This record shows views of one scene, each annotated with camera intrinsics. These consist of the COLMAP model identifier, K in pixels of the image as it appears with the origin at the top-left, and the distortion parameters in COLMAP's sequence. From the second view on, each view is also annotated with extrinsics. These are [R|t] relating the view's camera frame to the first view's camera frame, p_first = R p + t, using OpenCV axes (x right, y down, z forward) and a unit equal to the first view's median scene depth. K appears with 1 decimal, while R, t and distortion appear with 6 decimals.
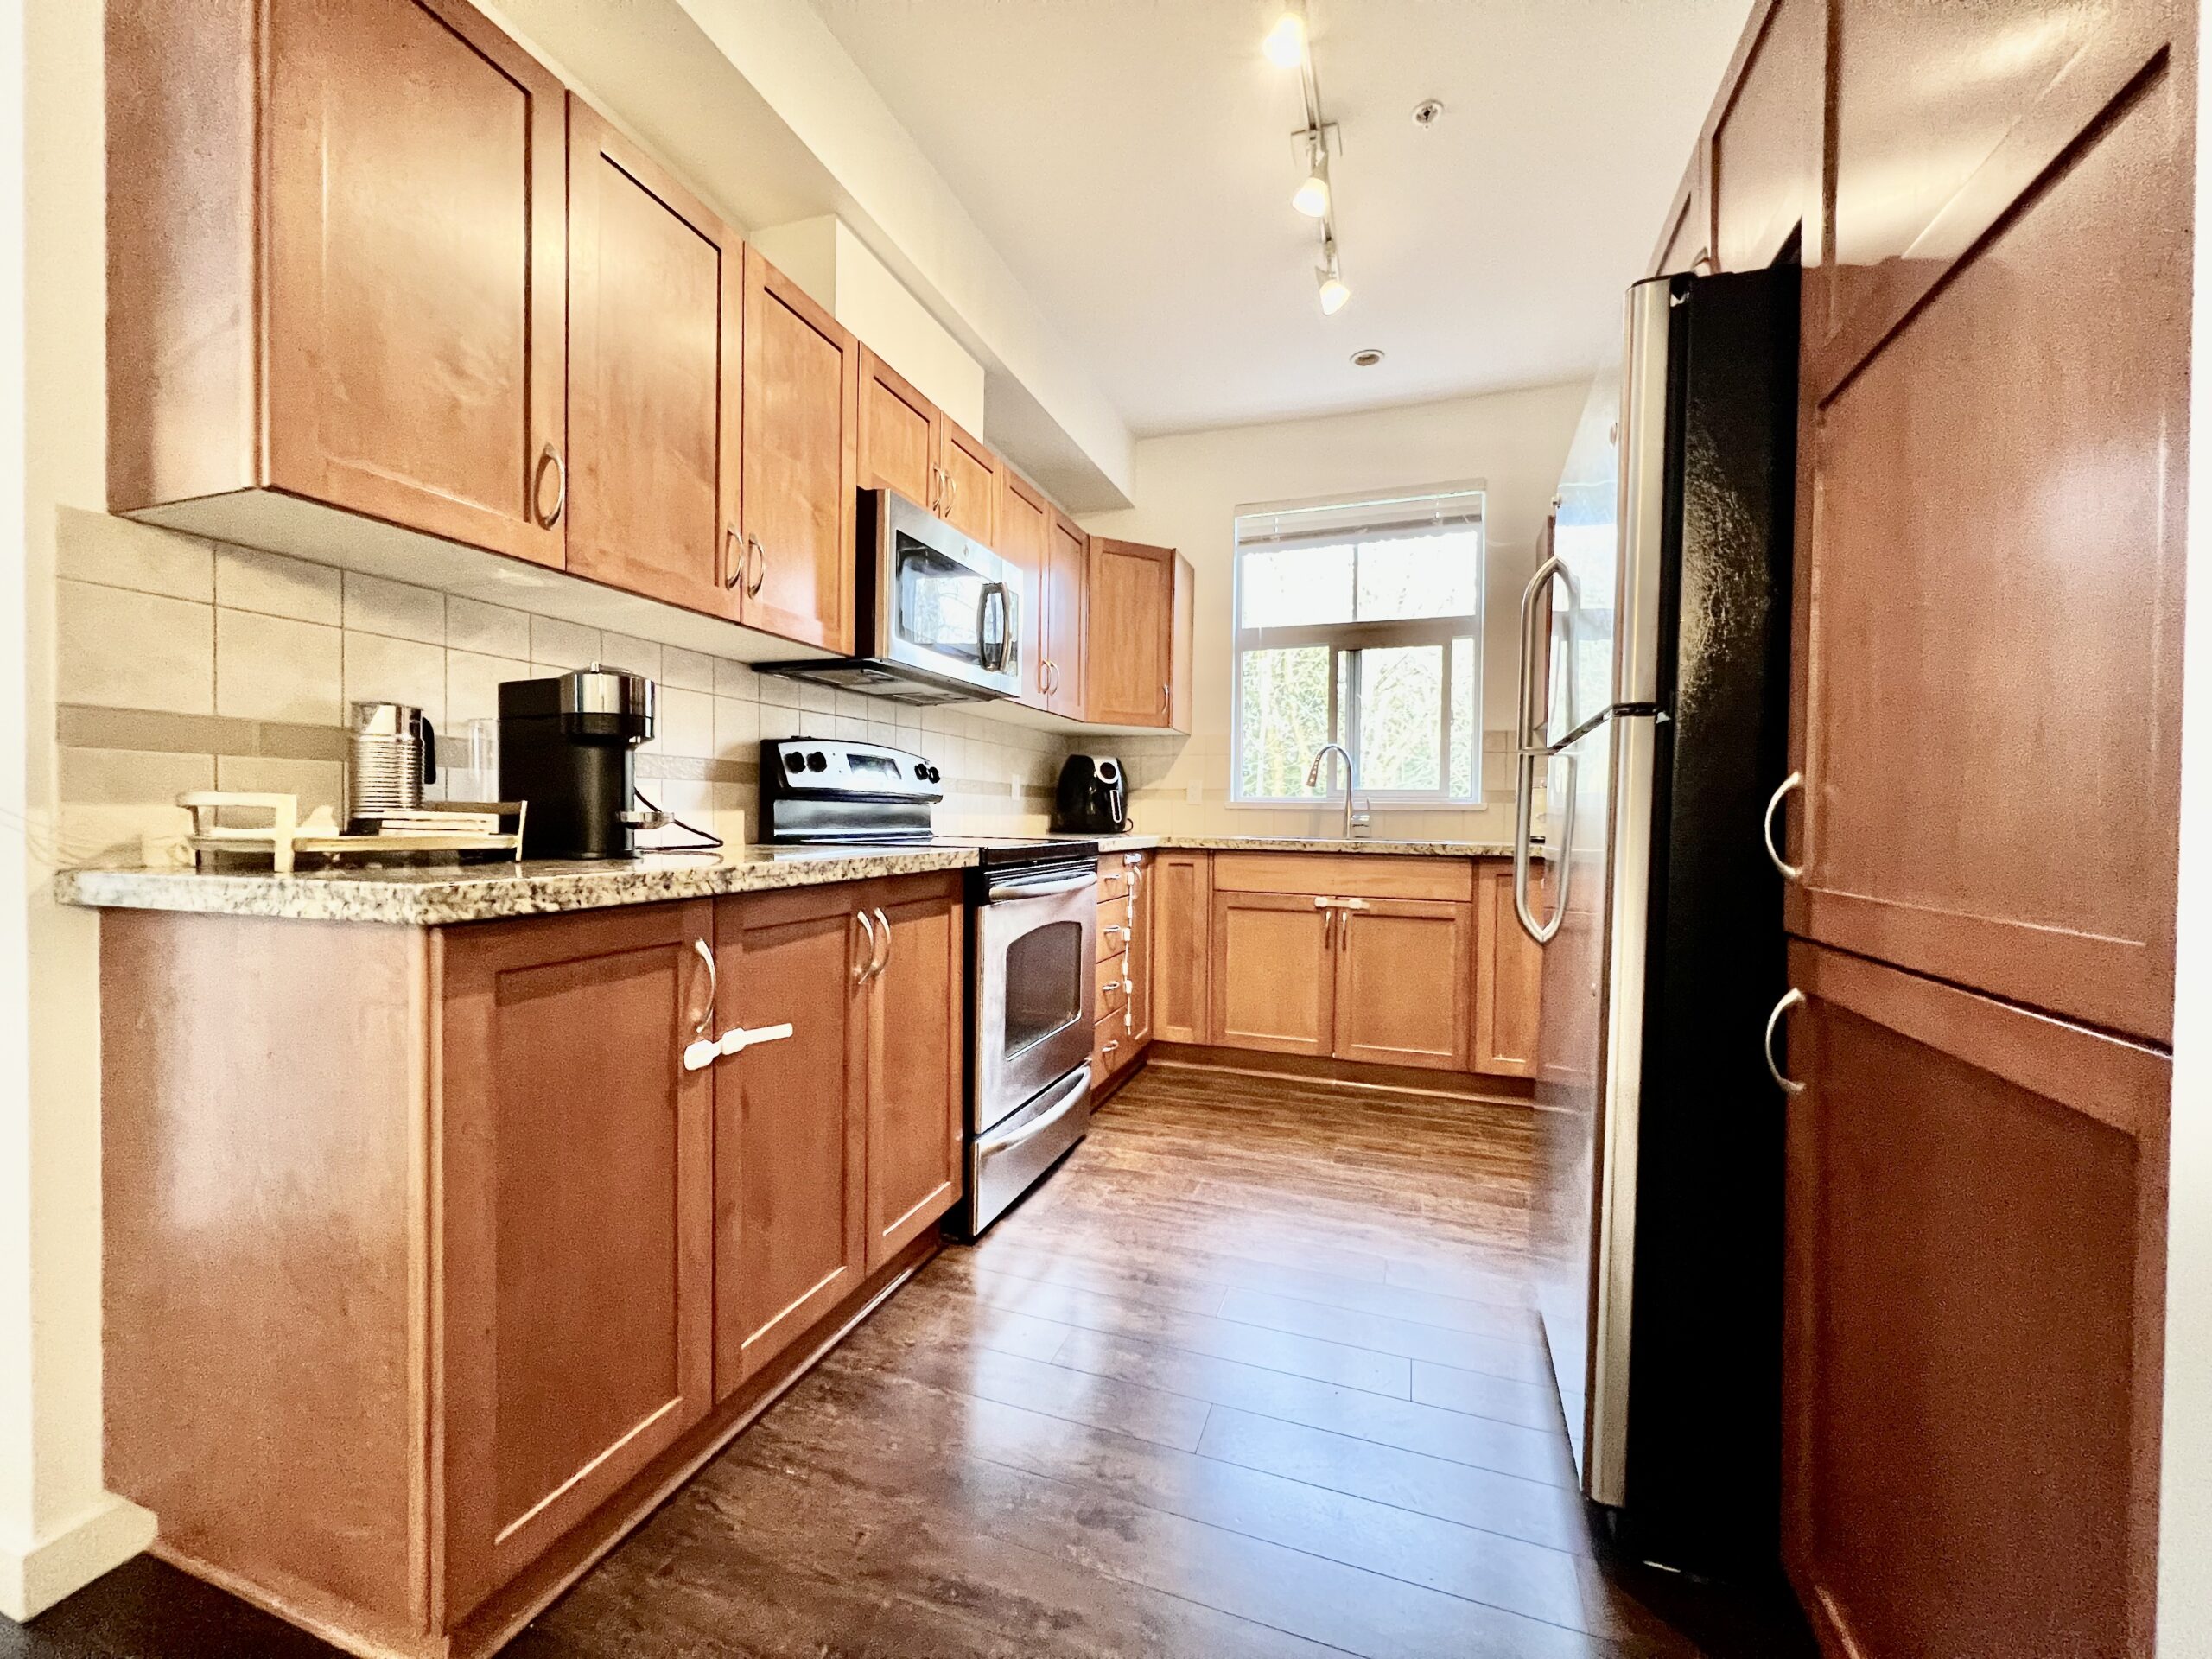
lens RADIAL K [[879.6, 0, 1099.9], [0, 879.6, 831.9], [0, 0, 1]] dist [-0.000173, 0.000051]
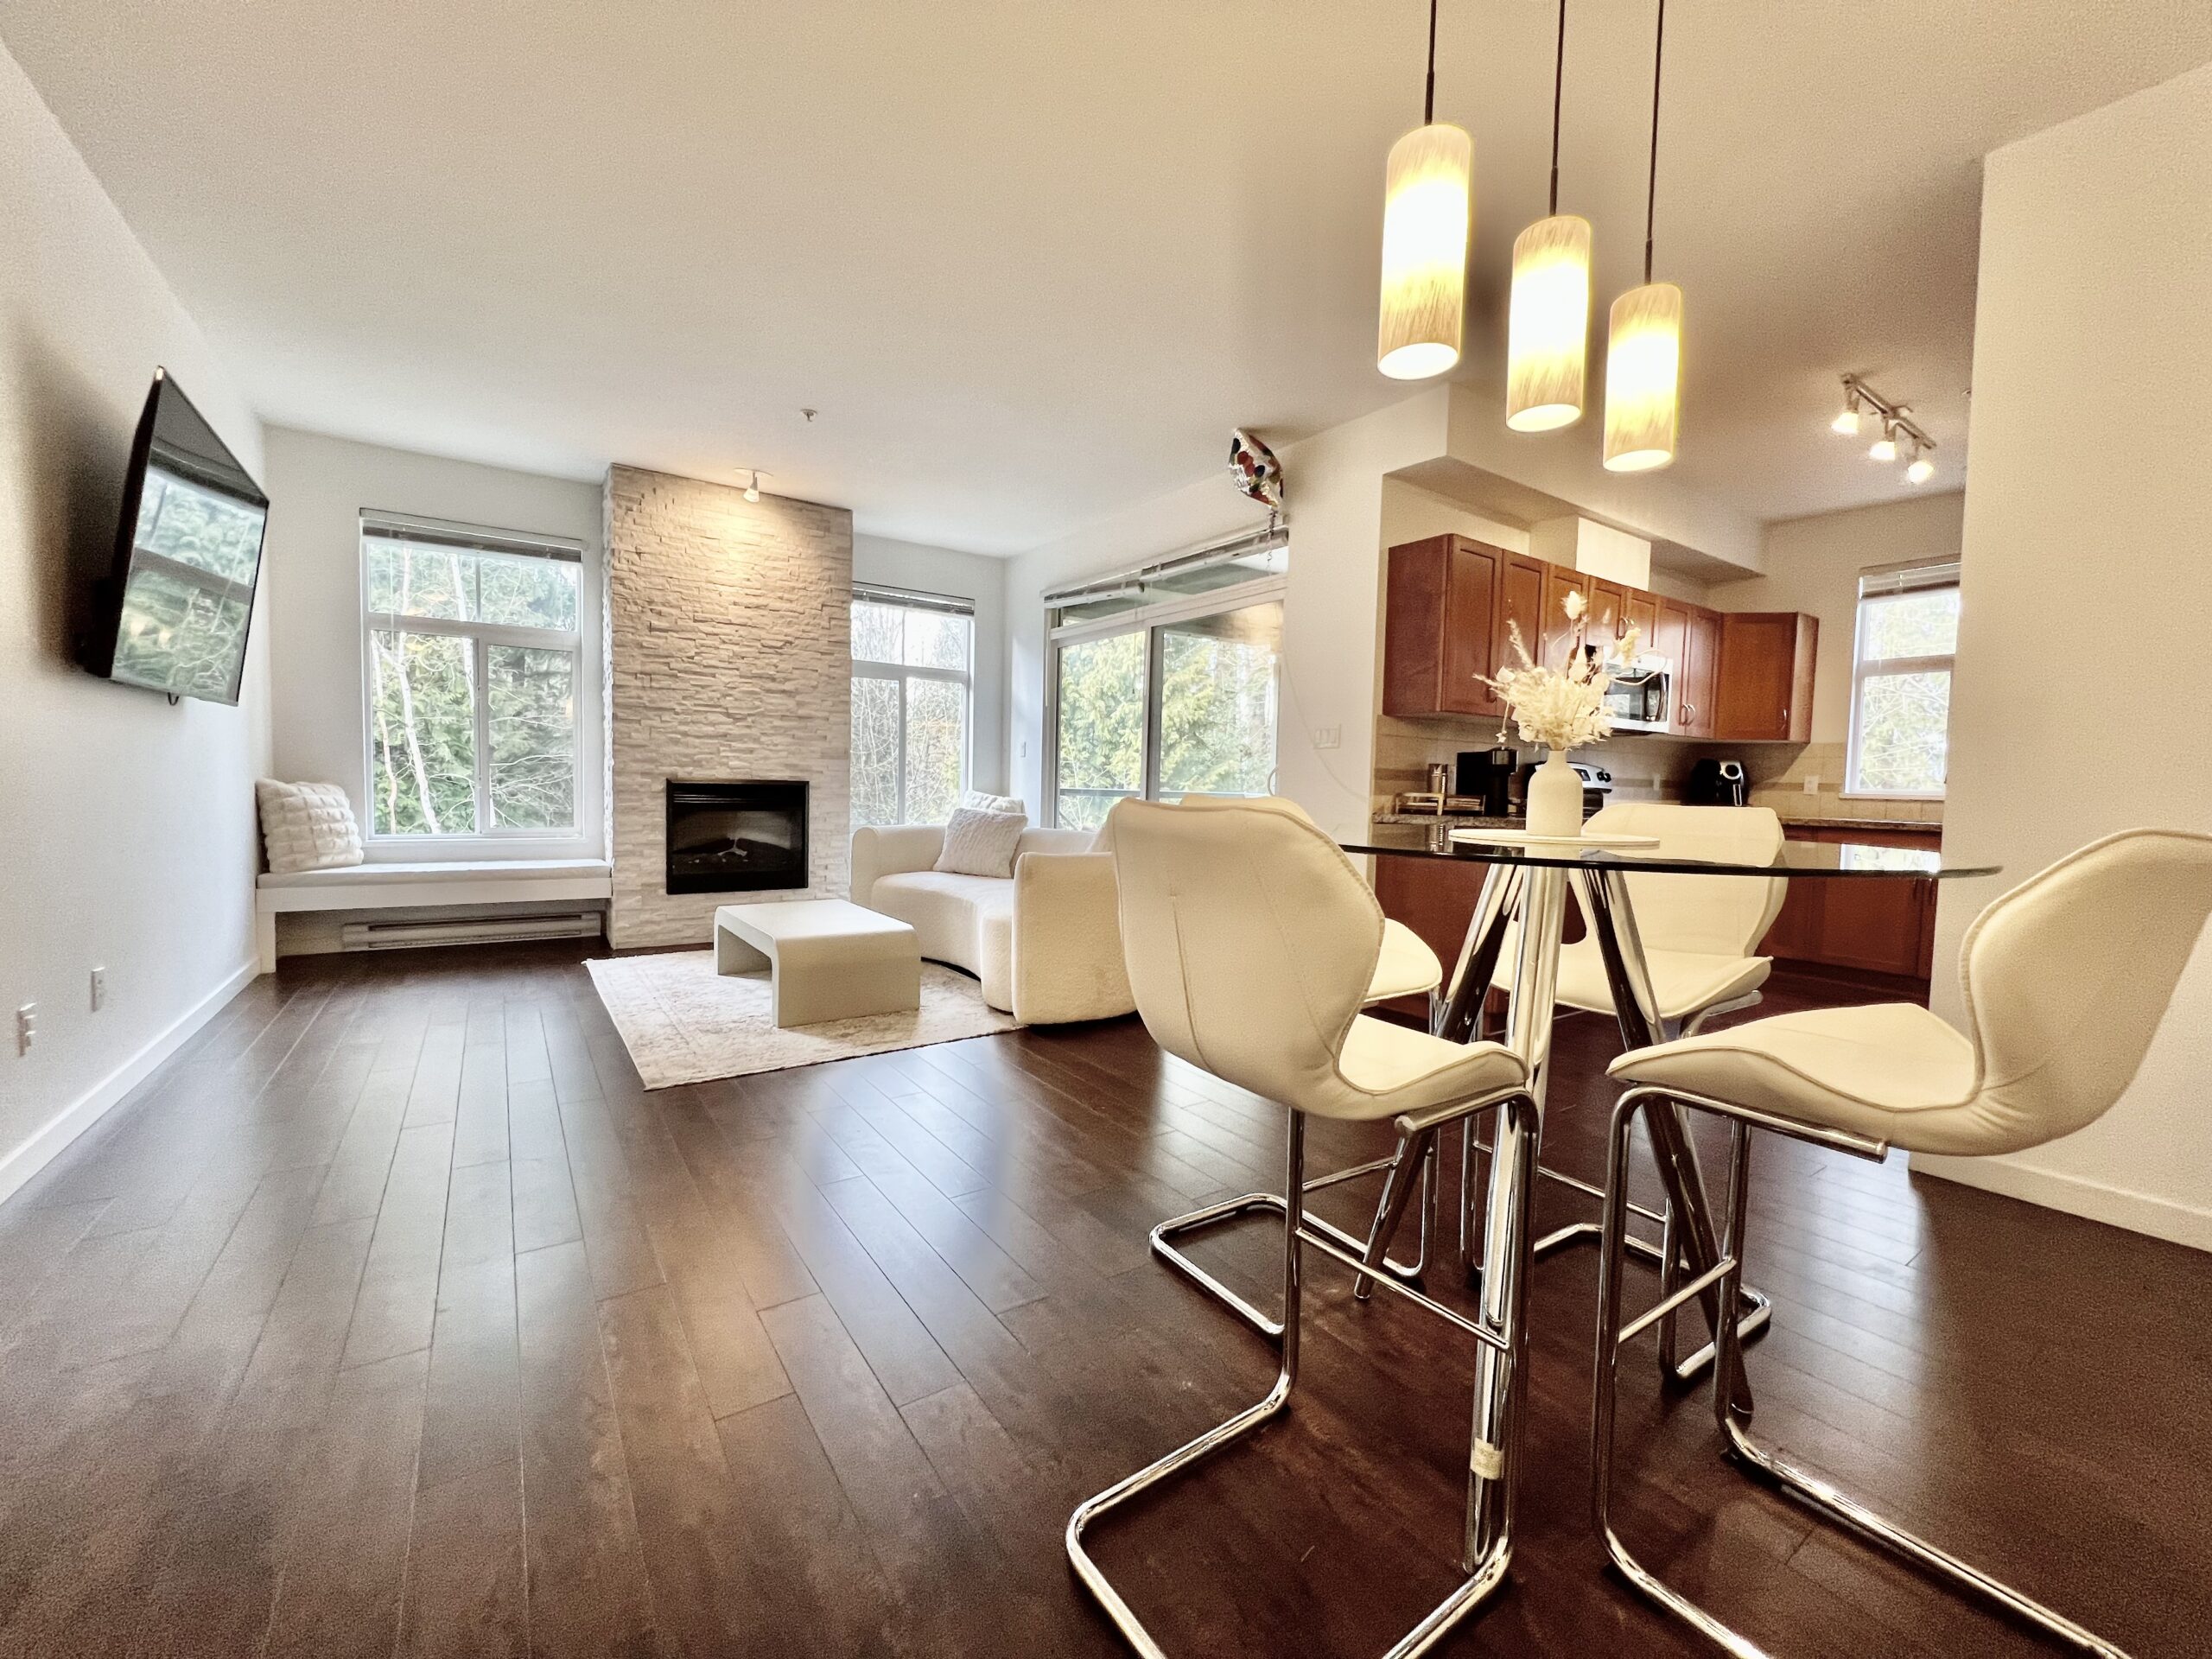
lens RADIAL K [[879.6, 0, 1099.5], [0, 879.6, 825.1], [0, 0, 1]] dist [-0.000173, 0.000051]
pose [[0.810184, 0.035641, -0.585091, 0.017027], [-0.024676, 0.999339, 0.026706, 0.006897], [0.585656, -0.007198, 0.810527, -0.808546]]
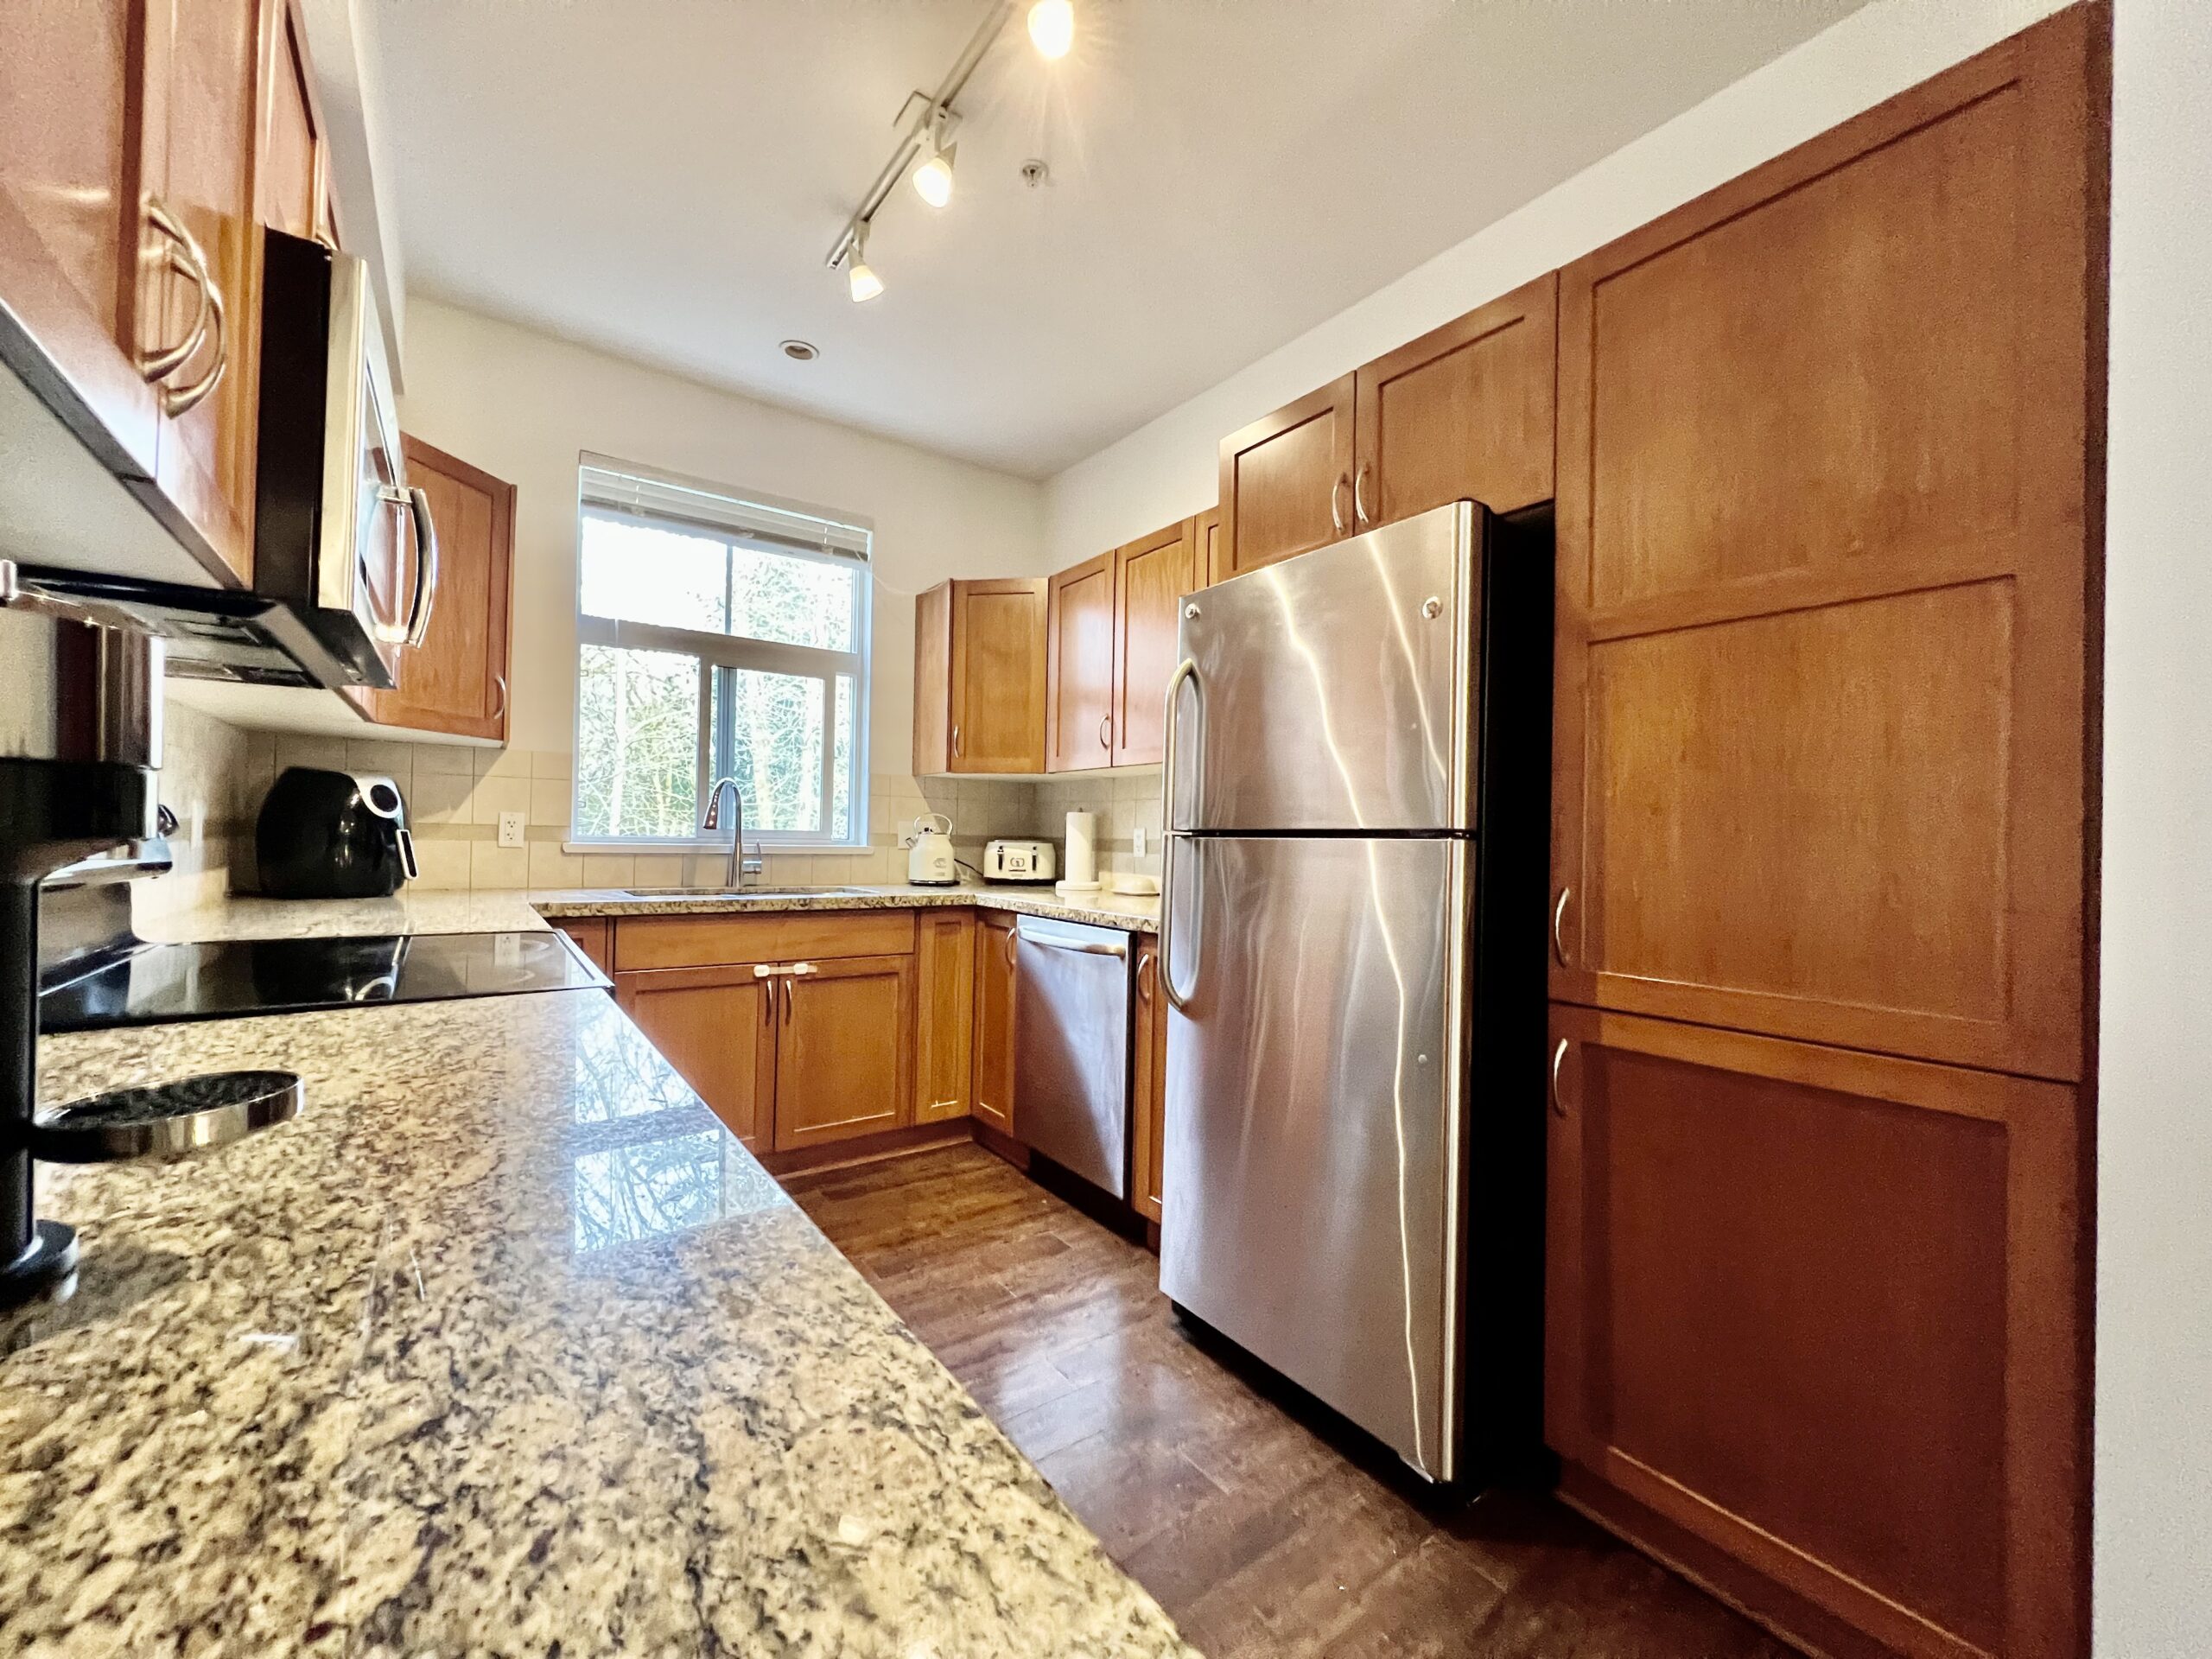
lens RADIAL K [[879.6, 0, 1104.6], [0, 879.6, 831.1], [0, 0, 1]] dist [-0.000173, 0.000051]
pose [[0.562526, 0.005343, 0.826762, -0.233403], [0.001008, 0.999974, -0.007148, -0.043044], [-0.826779, 0.004855, 0.562506, 0.228125]]
